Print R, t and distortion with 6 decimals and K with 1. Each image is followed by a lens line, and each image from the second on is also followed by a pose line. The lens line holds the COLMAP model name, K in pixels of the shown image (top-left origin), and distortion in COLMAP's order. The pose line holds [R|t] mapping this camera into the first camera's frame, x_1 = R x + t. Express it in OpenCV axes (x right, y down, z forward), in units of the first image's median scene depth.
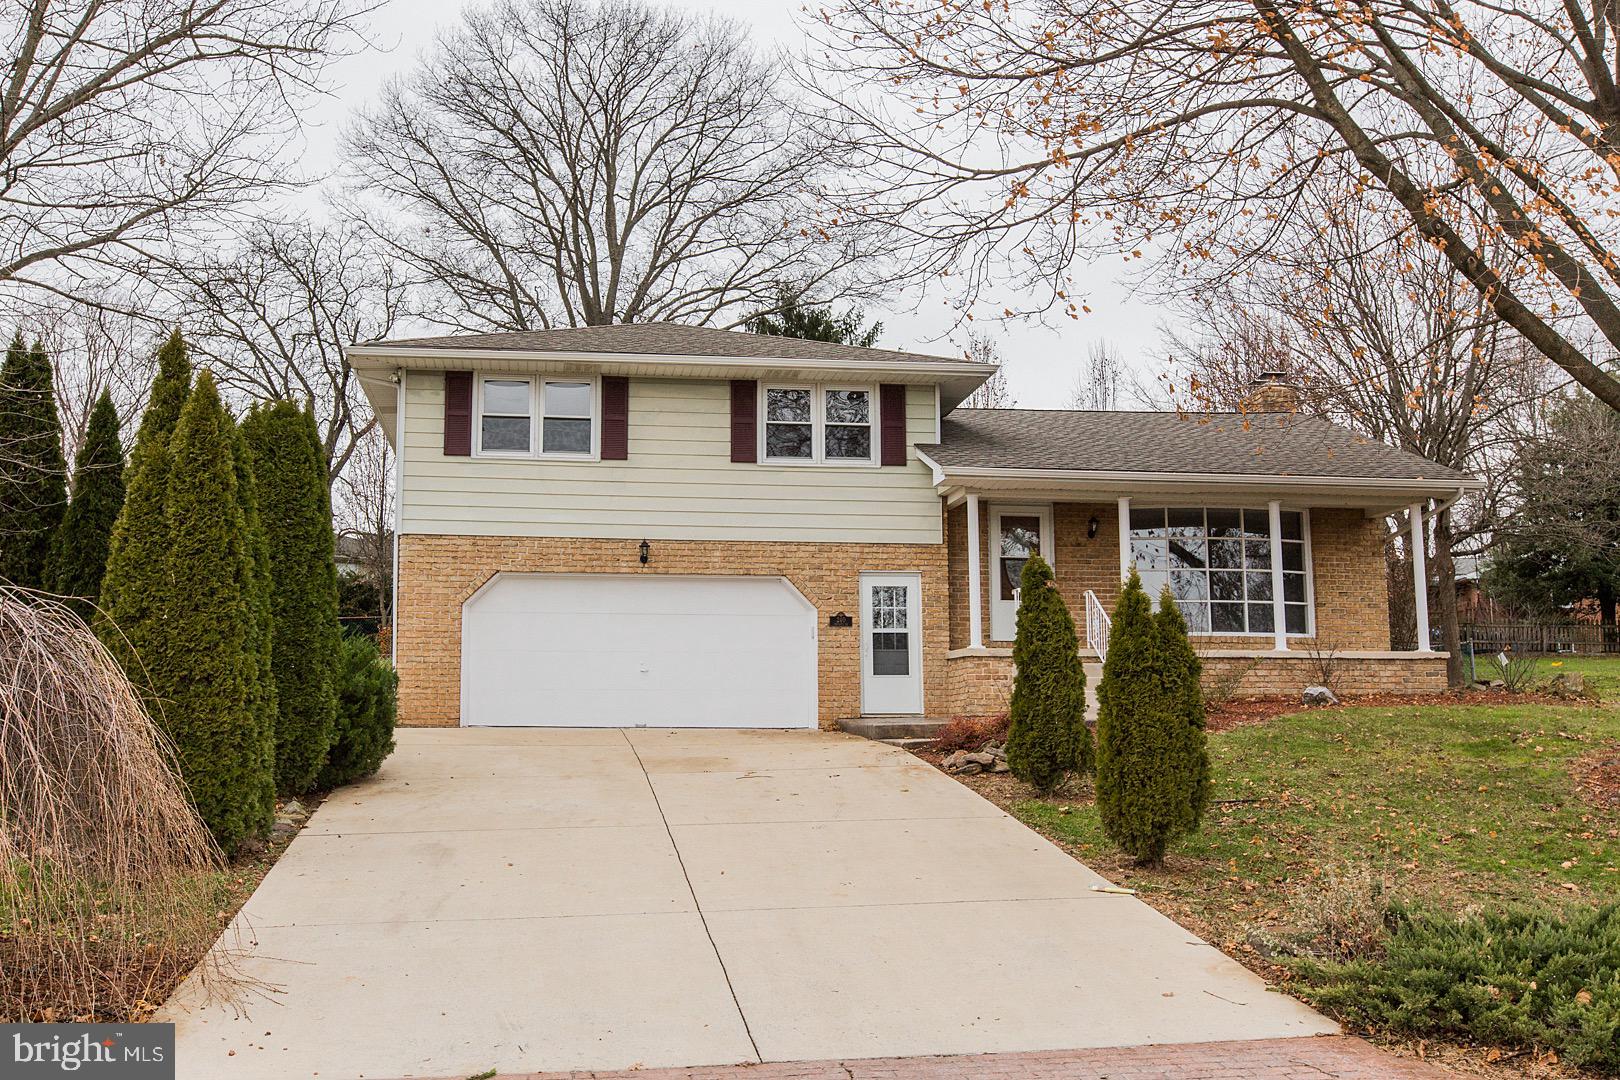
lens RADIAL K [[1487.1, 0, 801.0], [0, 1487.1, 537.4], [0, 0, 1]] dist [-0.005203, -0.000515]
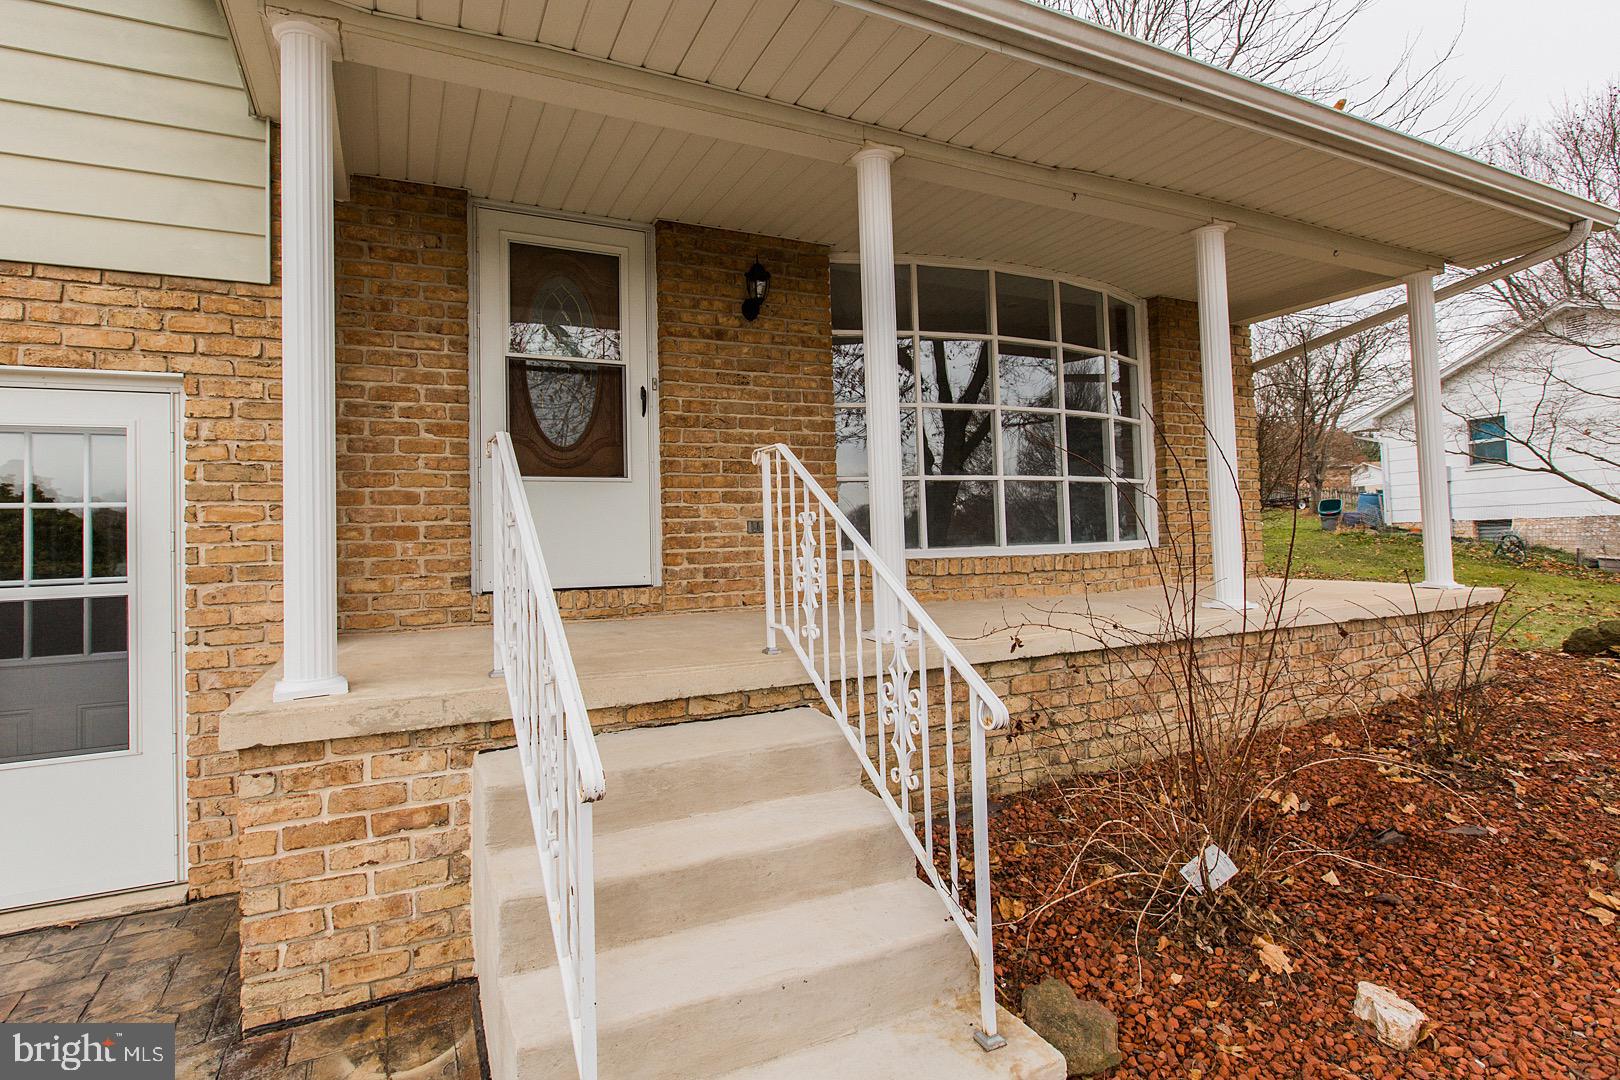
lens RADIAL K [[793.2, 0, 779.6], [0, 793.2, 516.1], [0, 0, 1]] dist [-0.001601, -0.001379]
pose [[0.952306, -0.015968, 0.304727, 0.143948], [-0.015424, 0.994834, 0.100332, 0.032919], [-0.304755, -0.100247, 0.947140, 0.830410]]
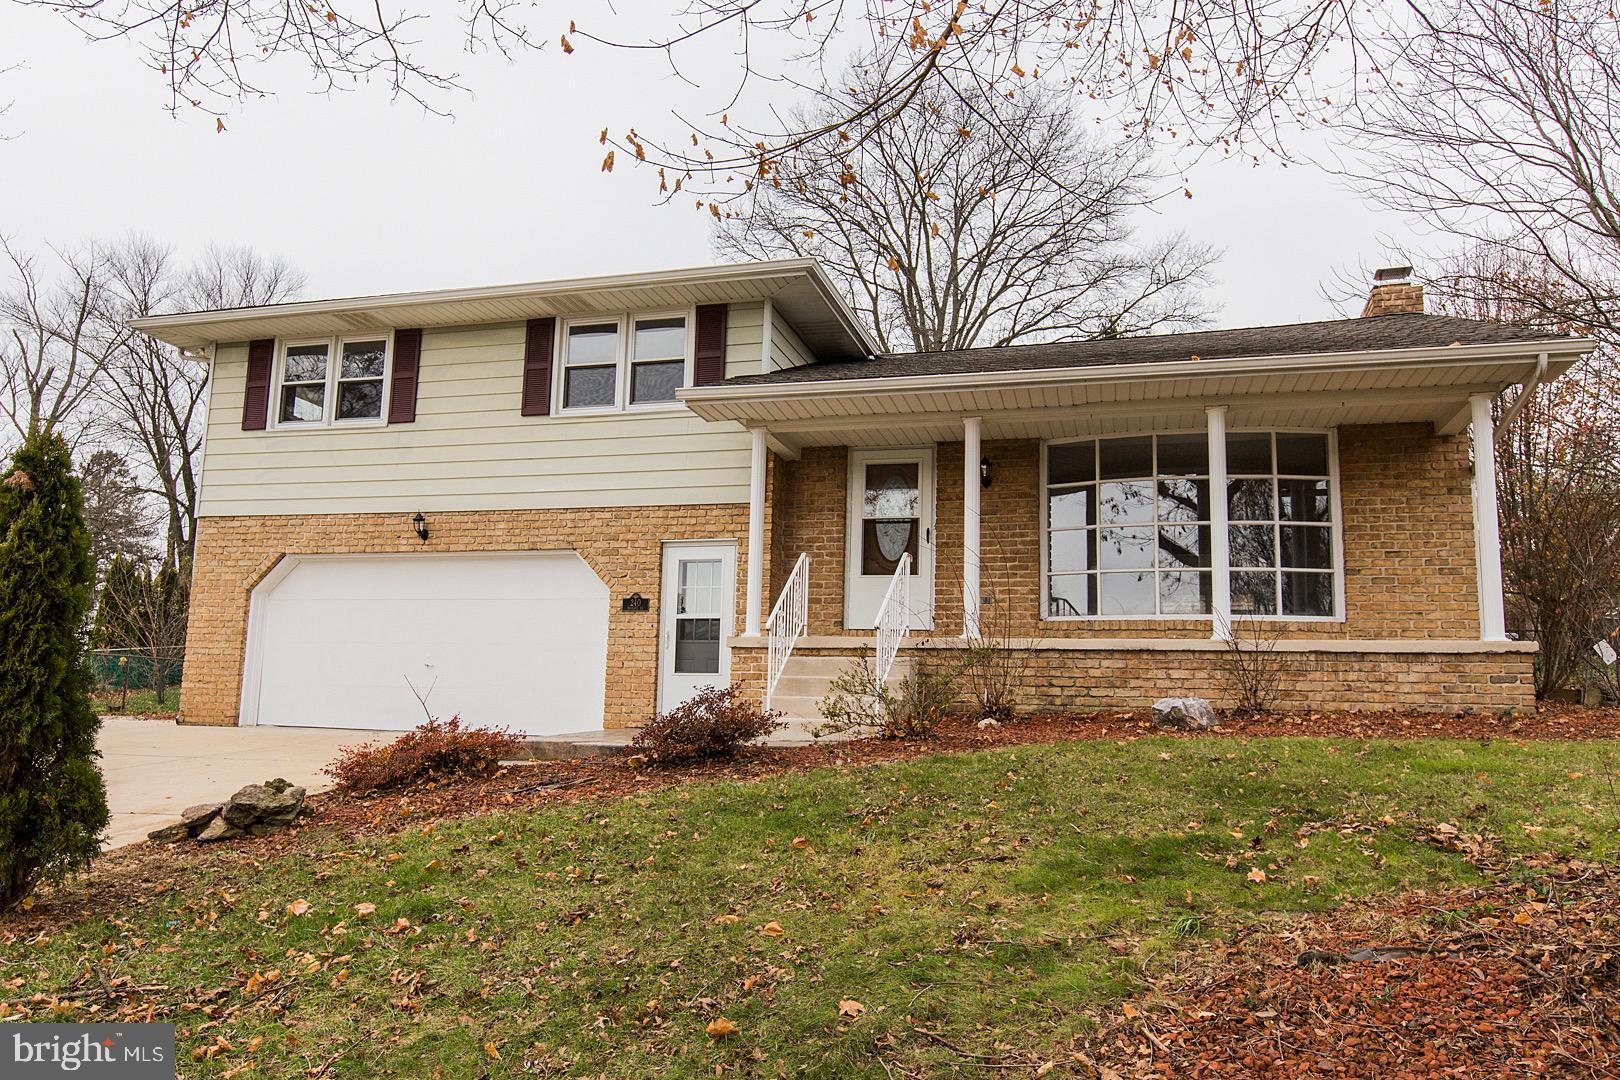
lens RADIAL K [[1194.5, 0, 770.6], [0, 1194.5, 542.1], [0, 0, 1]] dist [0.005976, -0.001258]
pose [[0.912453, -0.036227, -0.407574, 0.353211], [0.026919, 0.999230, -0.028551, 0.043196], [0.408295, 0.015080, 0.912726, 0.446039]]
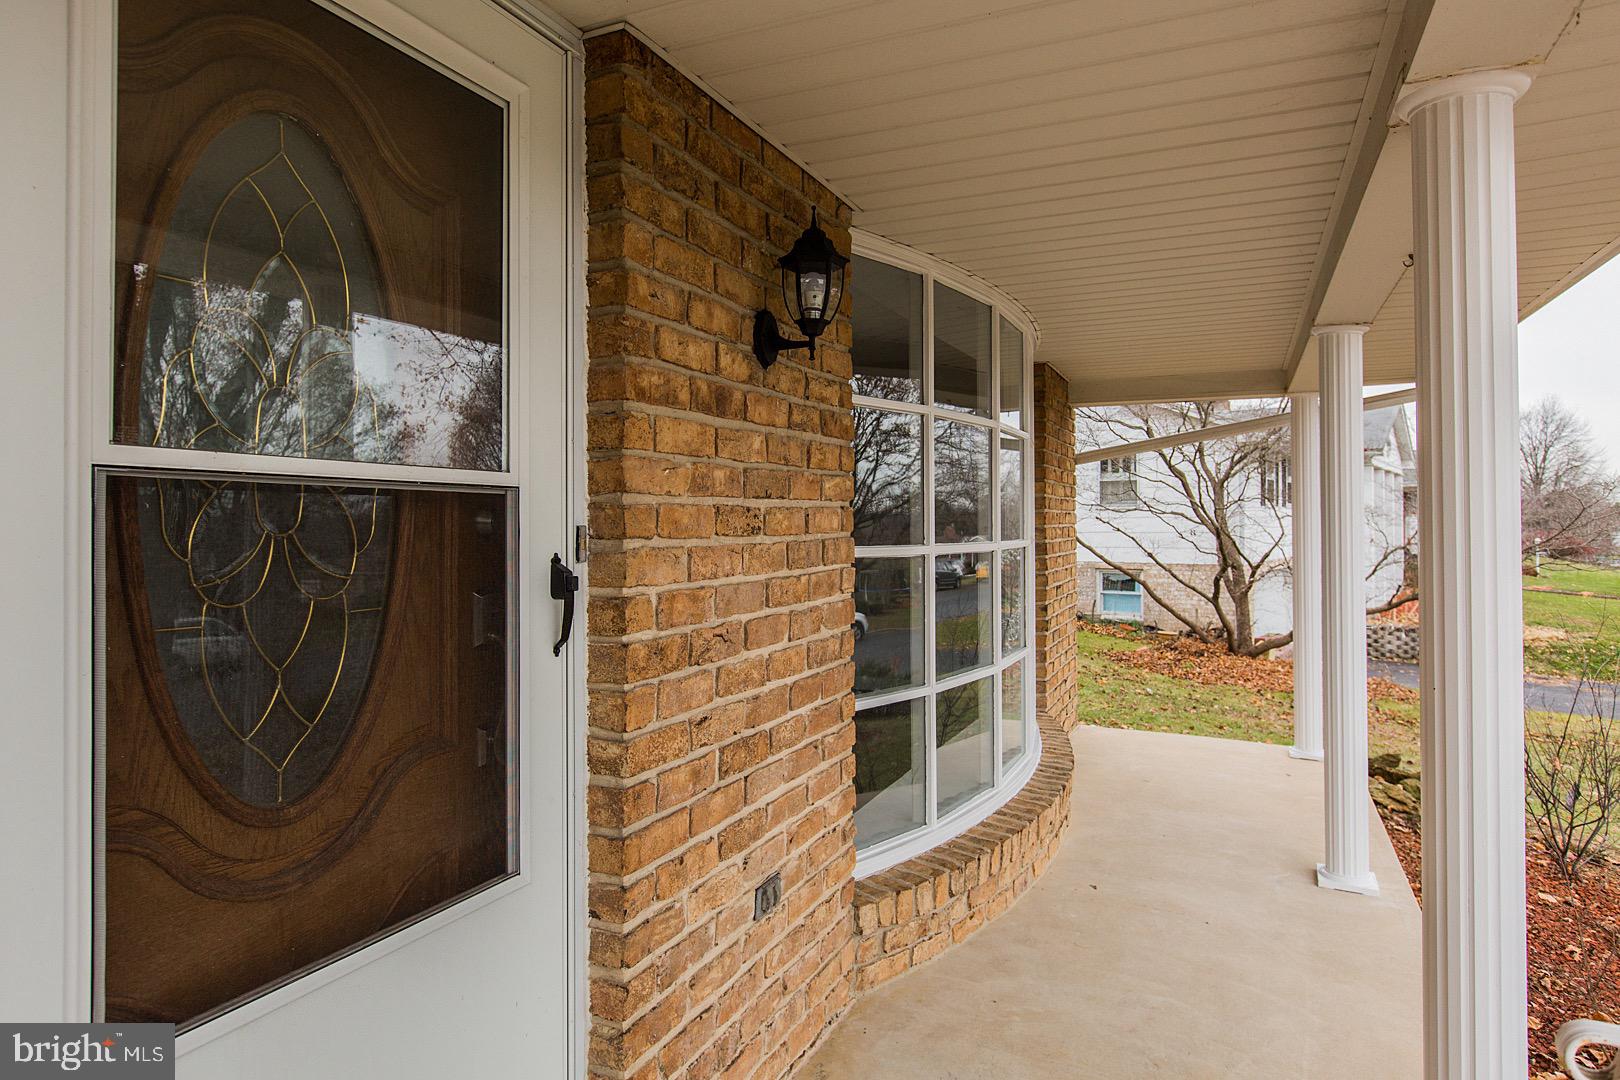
lens RADIAL K [[951.0, 0, 812.8], [0, 951.0, 525.6], [0, 0, 1]] dist [0.006378, -0.002766]
pose [[0.534984, -0.005310, 0.844845, 0.119503], [-0.114469, 0.990304, 0.078710, 0.009065], [-0.837071, -0.138817, 0.529189, 0.988346]]
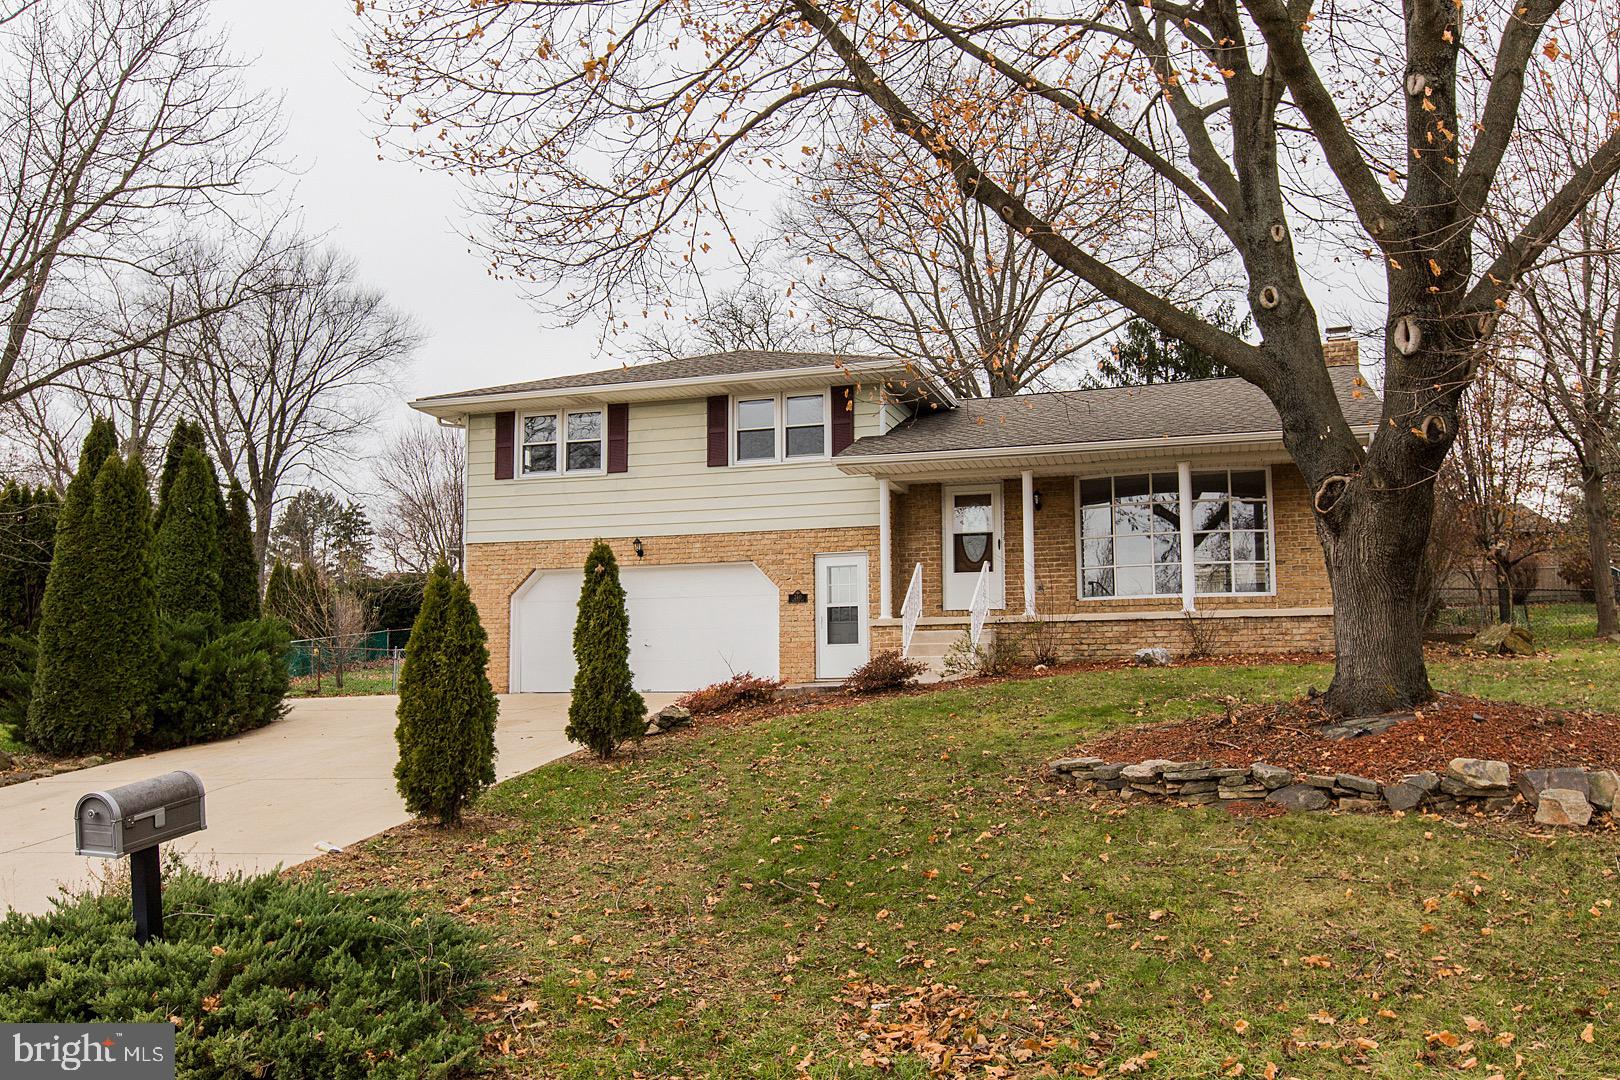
lens RADIAL K [[1345.3, 0, 809.9], [0, 1345.3, 552.6], [0, 0, 1]] dist [0.011317, 0.006249]
pose [[0.910055, -0.051516, -0.411274, 0.462669], [0.062423, 0.997964, 0.013121, 0.008207], [0.409761, -0.037614, 0.911417, 0.060181]]
